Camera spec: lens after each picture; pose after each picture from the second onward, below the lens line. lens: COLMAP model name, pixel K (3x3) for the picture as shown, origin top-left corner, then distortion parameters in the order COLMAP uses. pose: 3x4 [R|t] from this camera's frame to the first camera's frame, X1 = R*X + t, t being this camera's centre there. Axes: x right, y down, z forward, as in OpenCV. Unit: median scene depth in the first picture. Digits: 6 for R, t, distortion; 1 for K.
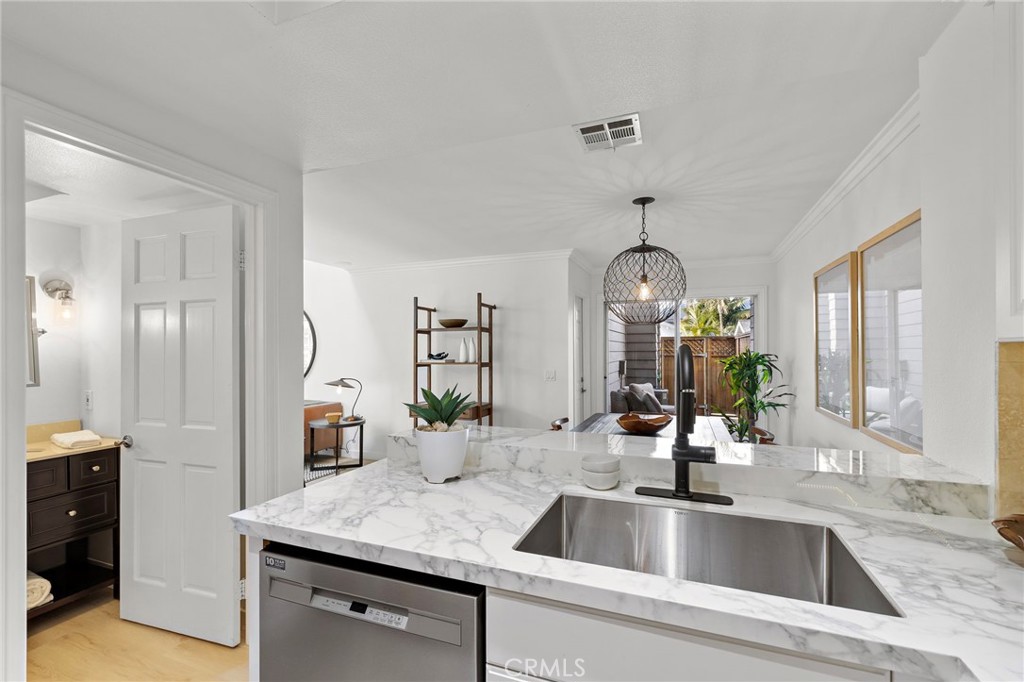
lens RADIAL K [[435.9, 0, 510.6], [0, 435.9, 346.2], [0, 0, 1]] dist [0.001222, 0.000118]
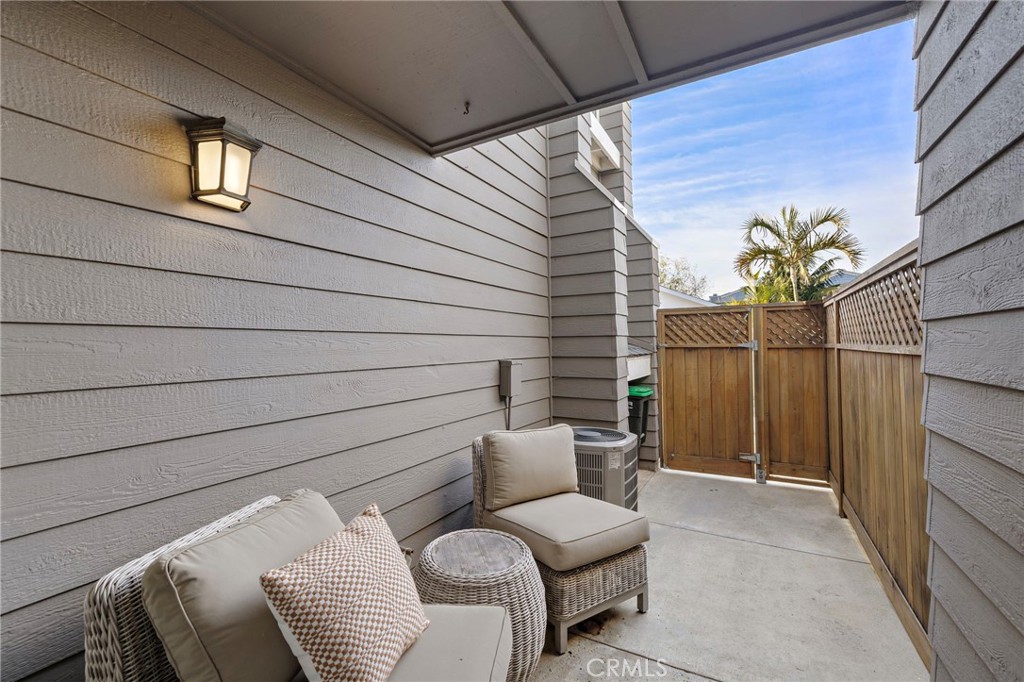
lens RADIAL K [[435.9, 0, 510.6], [0, 435.9, 346.2], [0, 0, 1]] dist [0.001222, 0.000118]
pose [[0.990969, -0.012269, -0.133530, 0.256539], [0.013074, 0.999901, 0.005152, 0.015879], [0.133454, -0.006851, 0.991031, 0.516431]]
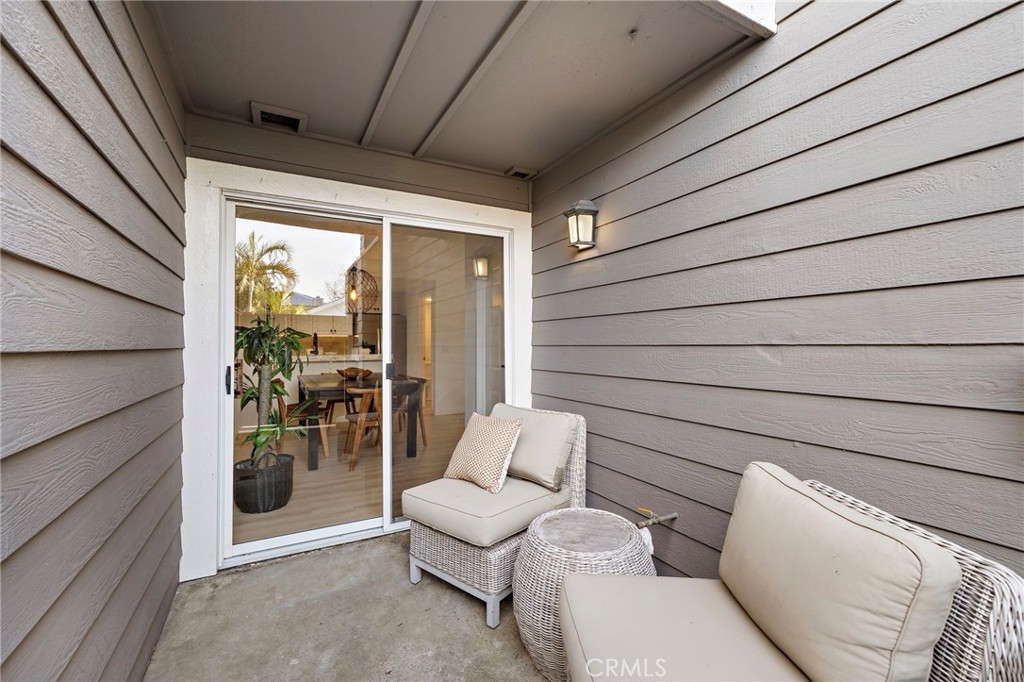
lens RADIAL K [[435.9, 0, 510.6], [0, 435.9, 346.2], [0, 0, 1]] dist [0.001222, 0.000118]
pose [[-0.640962, 0.003659, -0.767564, 2.534390], [0.009491, 0.999950, -0.003159, 0.237316], [0.767514, -0.009309, -0.640964, 5.776313]]
